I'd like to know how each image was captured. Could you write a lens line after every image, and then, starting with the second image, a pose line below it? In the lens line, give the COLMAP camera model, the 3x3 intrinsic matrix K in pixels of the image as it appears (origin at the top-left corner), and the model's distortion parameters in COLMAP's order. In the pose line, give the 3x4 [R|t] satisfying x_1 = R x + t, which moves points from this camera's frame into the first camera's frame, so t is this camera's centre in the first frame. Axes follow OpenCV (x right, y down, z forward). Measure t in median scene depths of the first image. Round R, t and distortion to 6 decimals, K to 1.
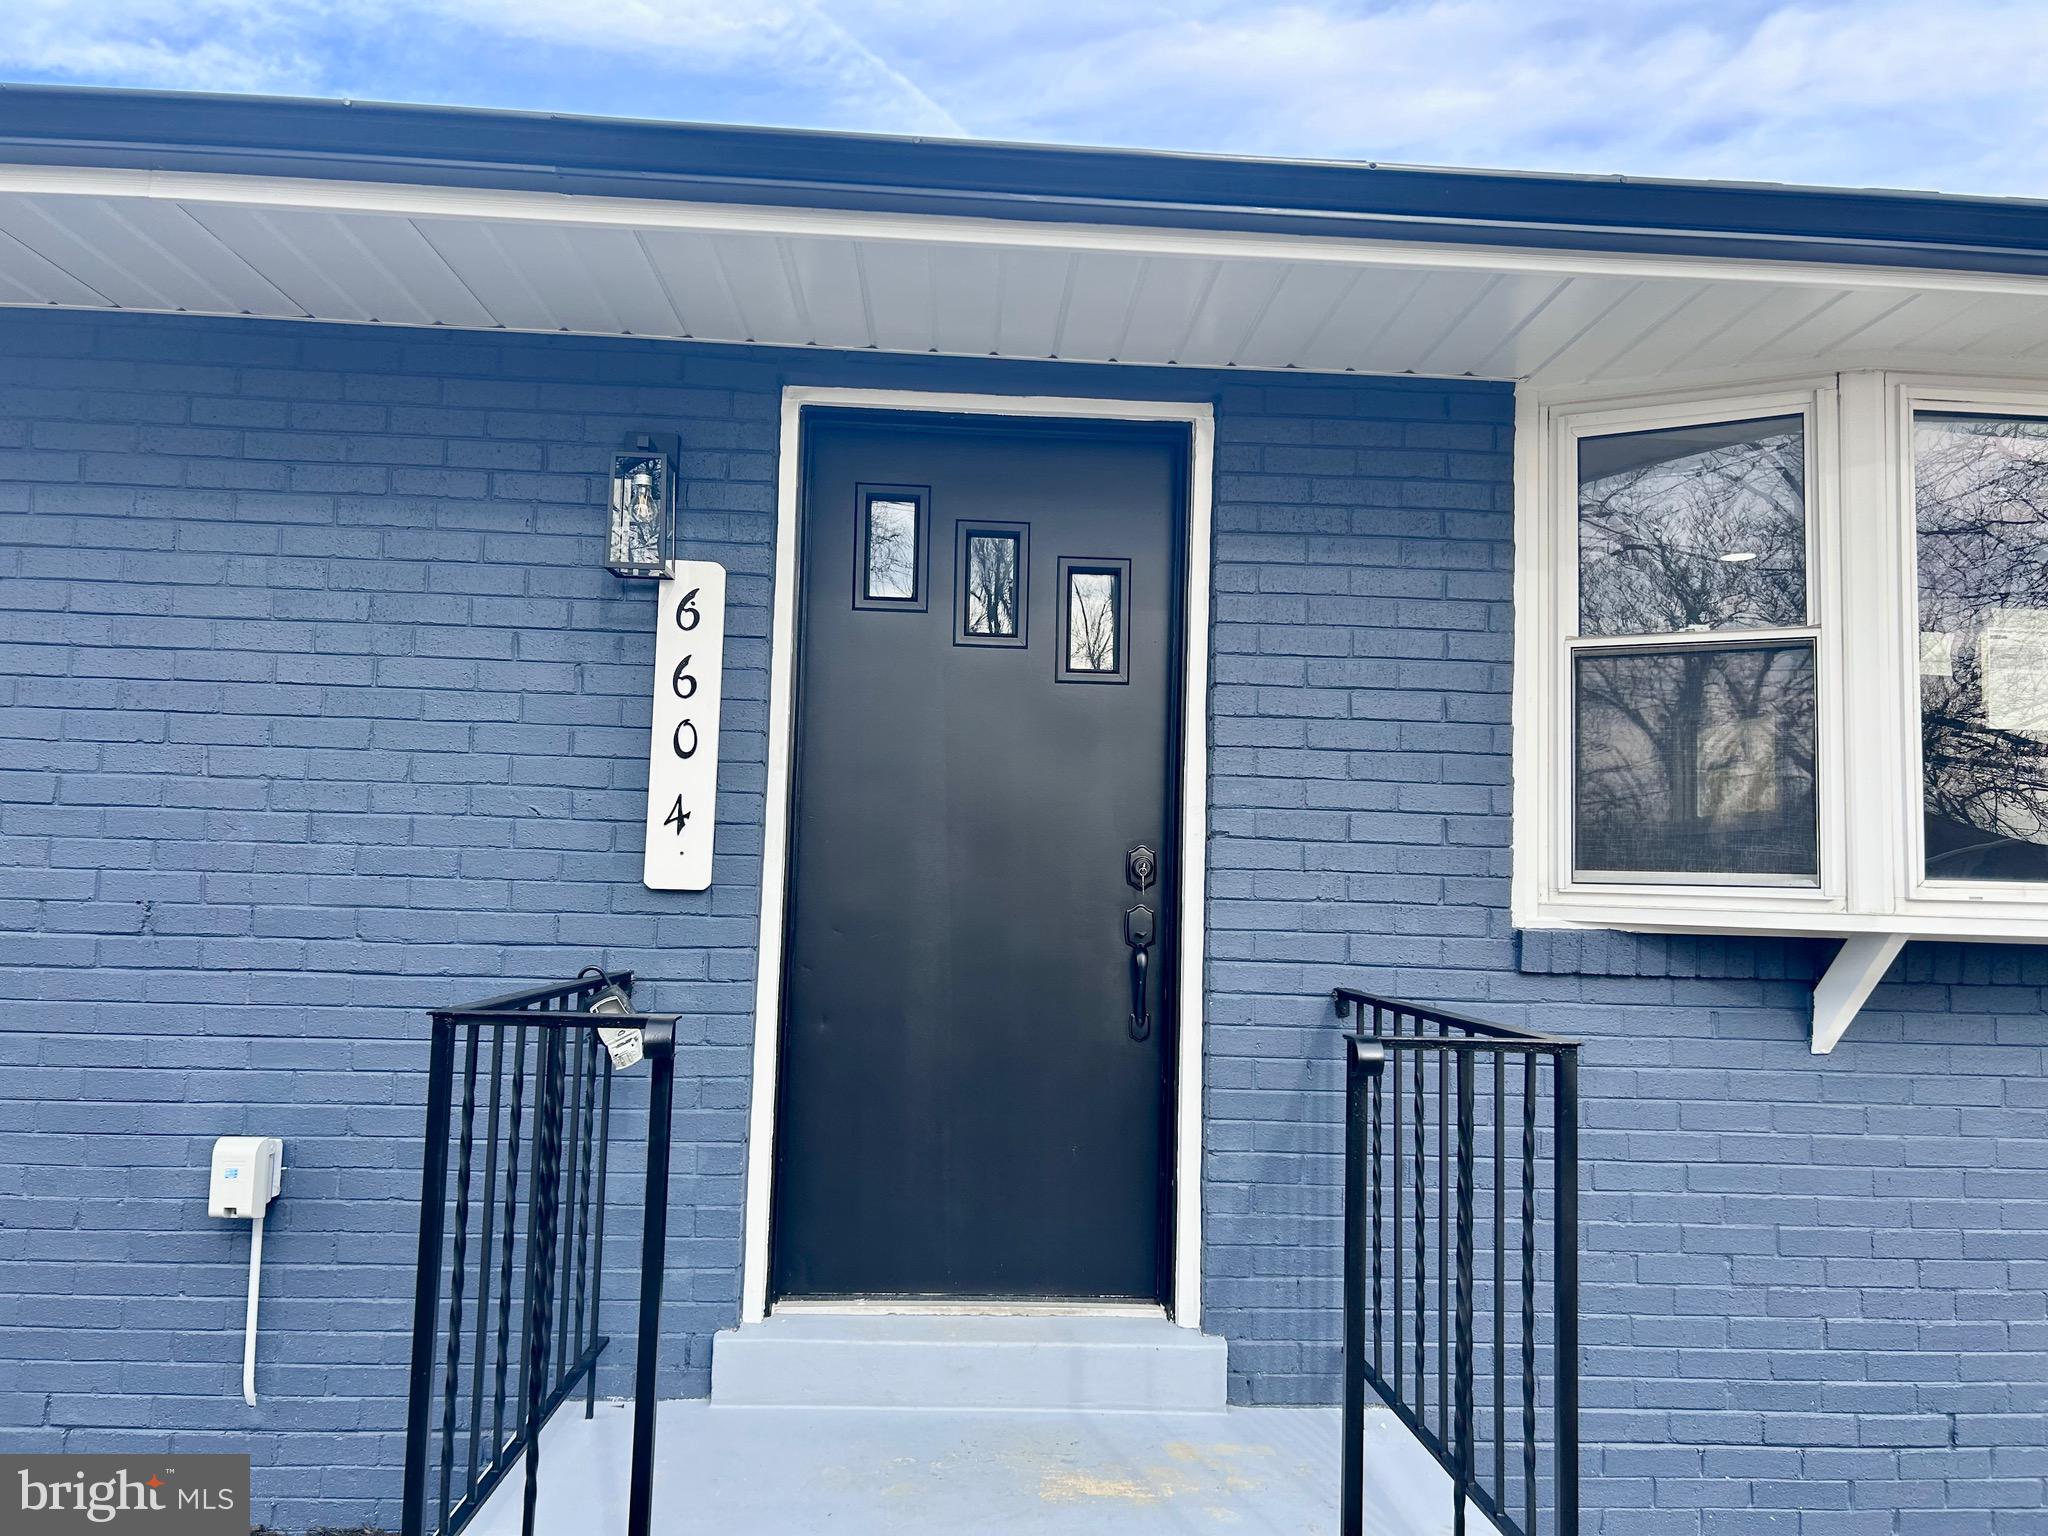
lens RADIAL K [[1575.7, 0, 1027.5], [0, 1575.7, 736.6], [0, 0, 1]] dist [0.101364, -0.132055]
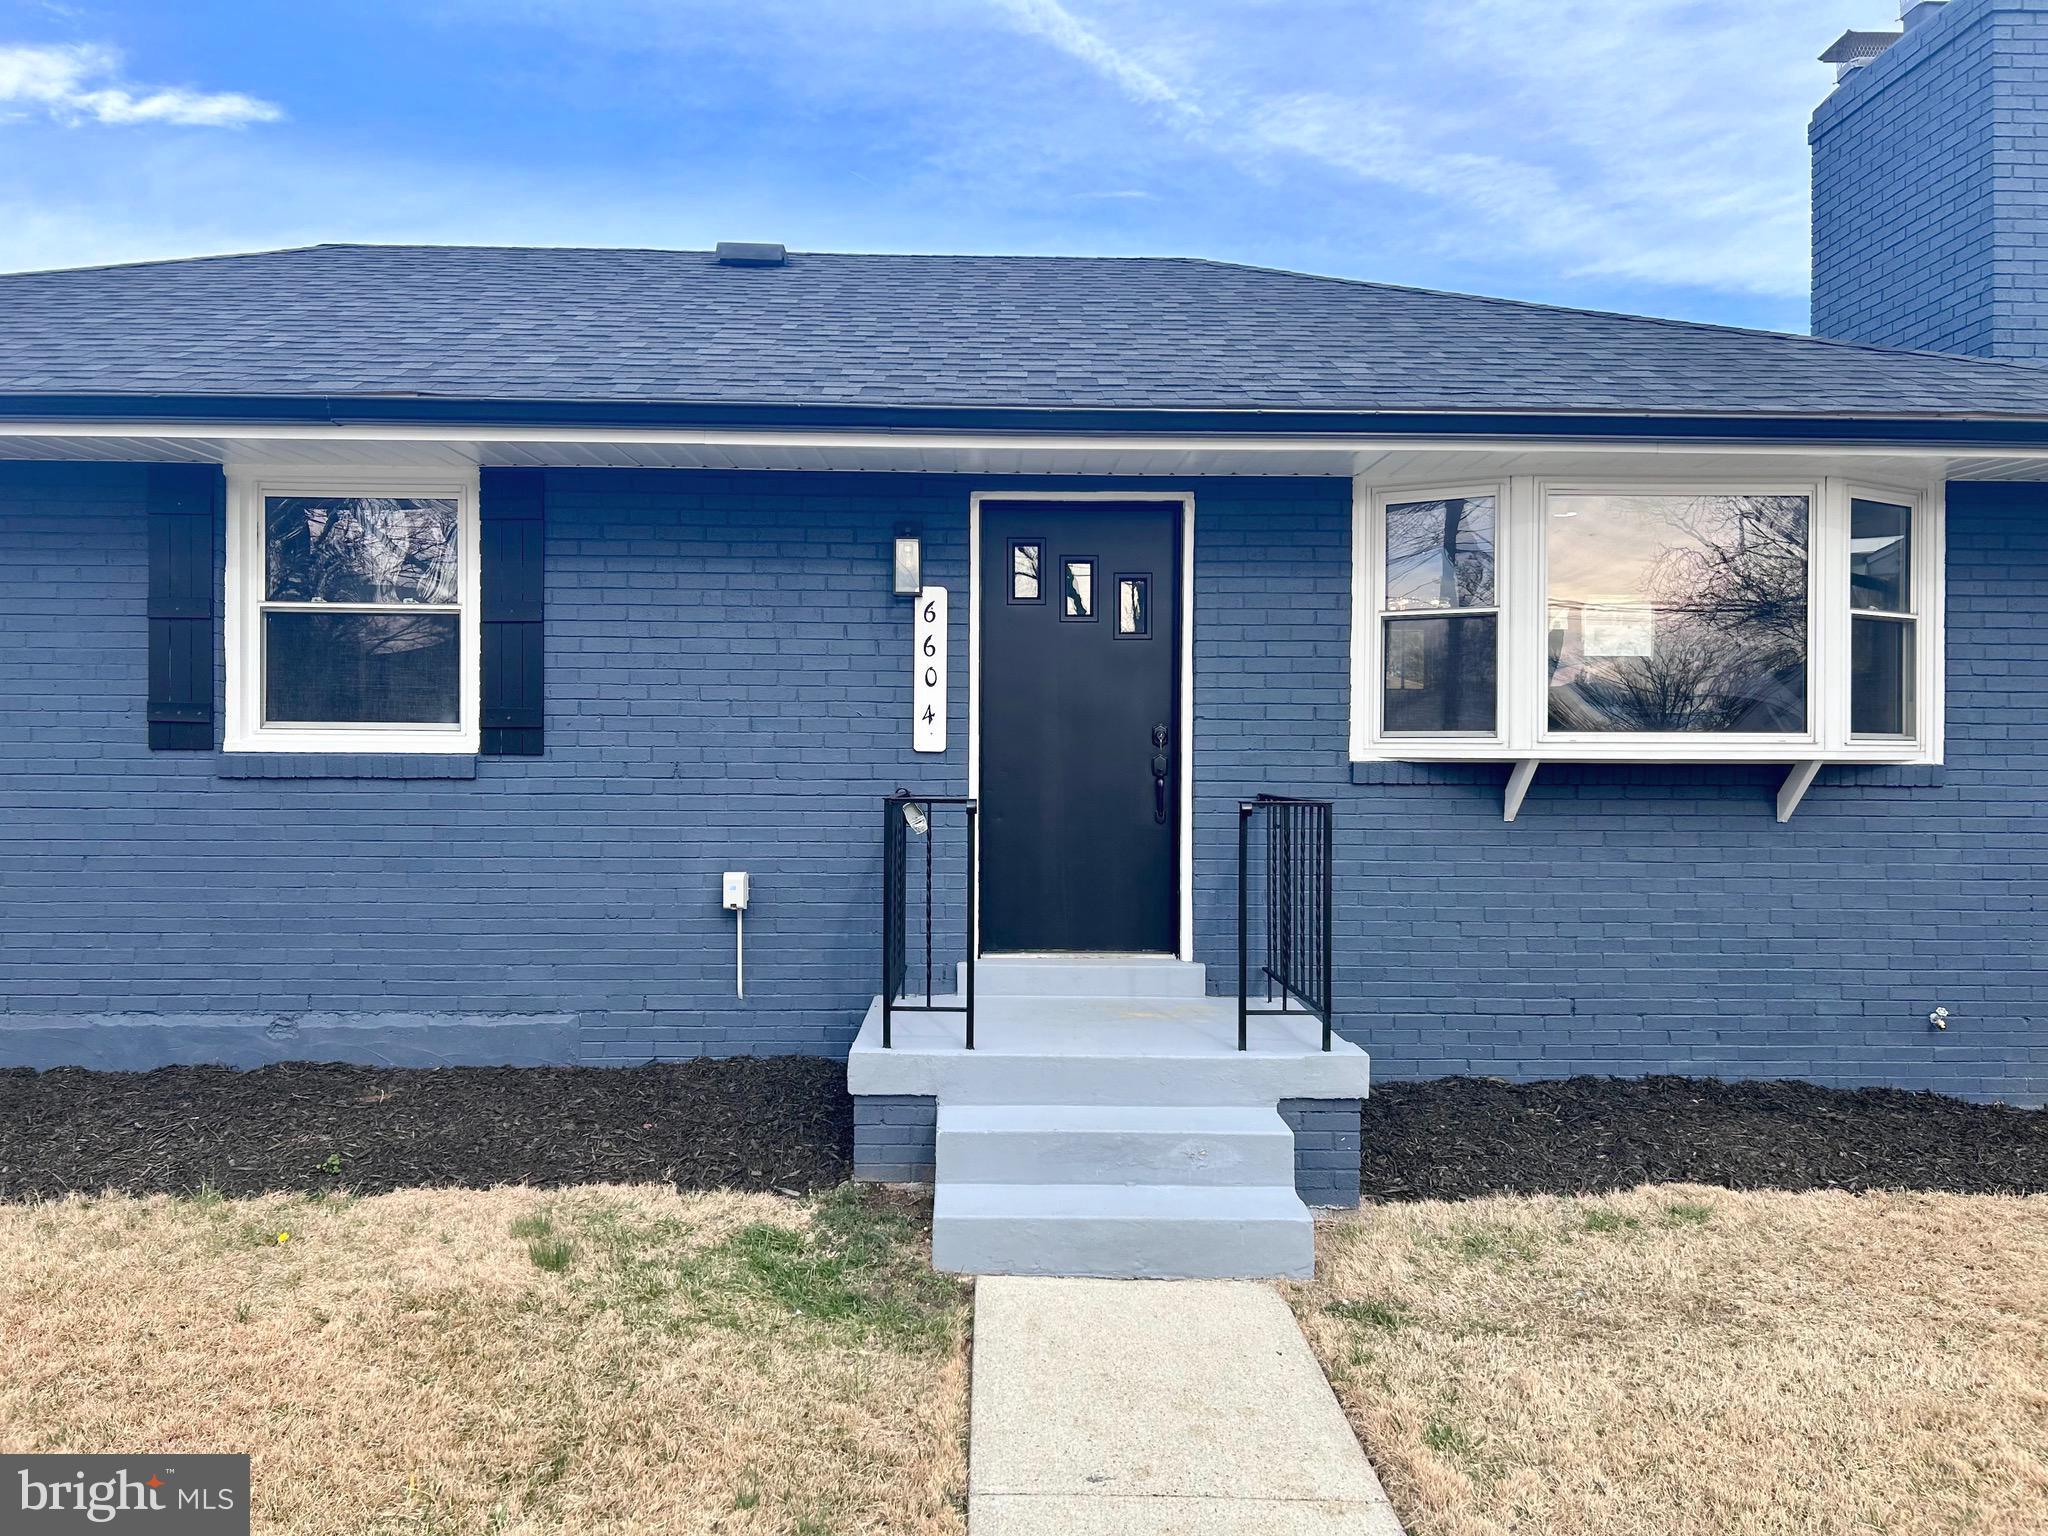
lens RADIAL K [[1575.7, 0, 1027.5], [0, 1575.7, 736.6], [0, 0, 1]] dist [0.101364, -0.132055]
pose [[0.999633, -0.022251, -0.015441, -0.063994], [0.023555, 0.995649, 0.090160, -0.098913], [0.013367, -0.090491, 0.995808, -0.980311]]
